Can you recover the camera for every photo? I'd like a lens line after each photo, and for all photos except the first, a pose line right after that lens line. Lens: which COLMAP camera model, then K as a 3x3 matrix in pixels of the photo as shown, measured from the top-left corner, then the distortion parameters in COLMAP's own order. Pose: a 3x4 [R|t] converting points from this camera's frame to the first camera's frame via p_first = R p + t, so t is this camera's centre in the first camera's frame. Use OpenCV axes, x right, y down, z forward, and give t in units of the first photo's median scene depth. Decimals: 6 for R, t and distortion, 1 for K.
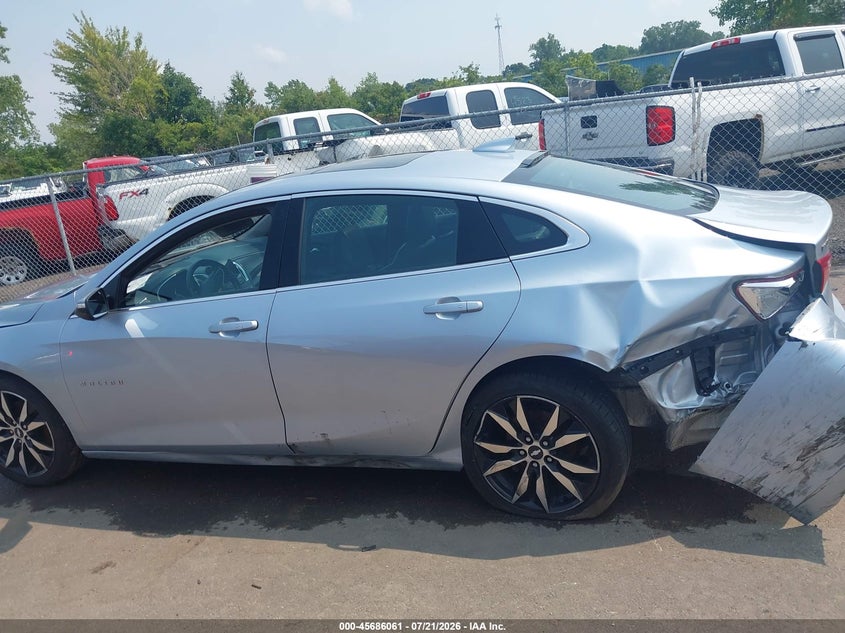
lens RADIAL K [[664.3, 0, 437.1], [0, 664.3, 315.9], [0, 0, 1]] dist [0.011115, -0.016242]
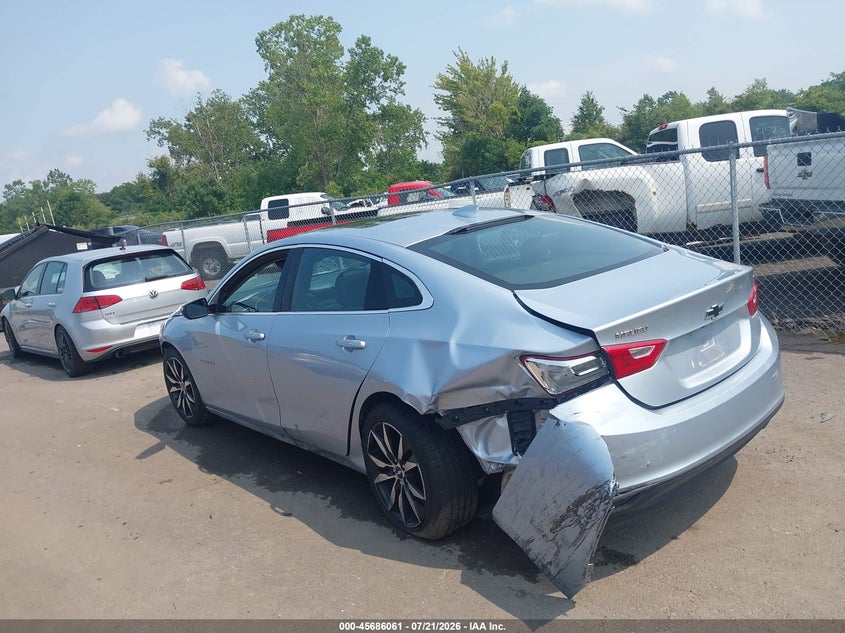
lens RADIAL K [[671.6, 0, 422.6], [0, 671.6, 305.3], [0, 0, 1]] dist [0.038384, -0.152014]
pose [[0.846612, 0.108313, -0.521072, 0.266673], [-0.124982, 0.992154, 0.003171, -0.035283], [0.517327, 0.062440, 0.853507, -0.011814]]
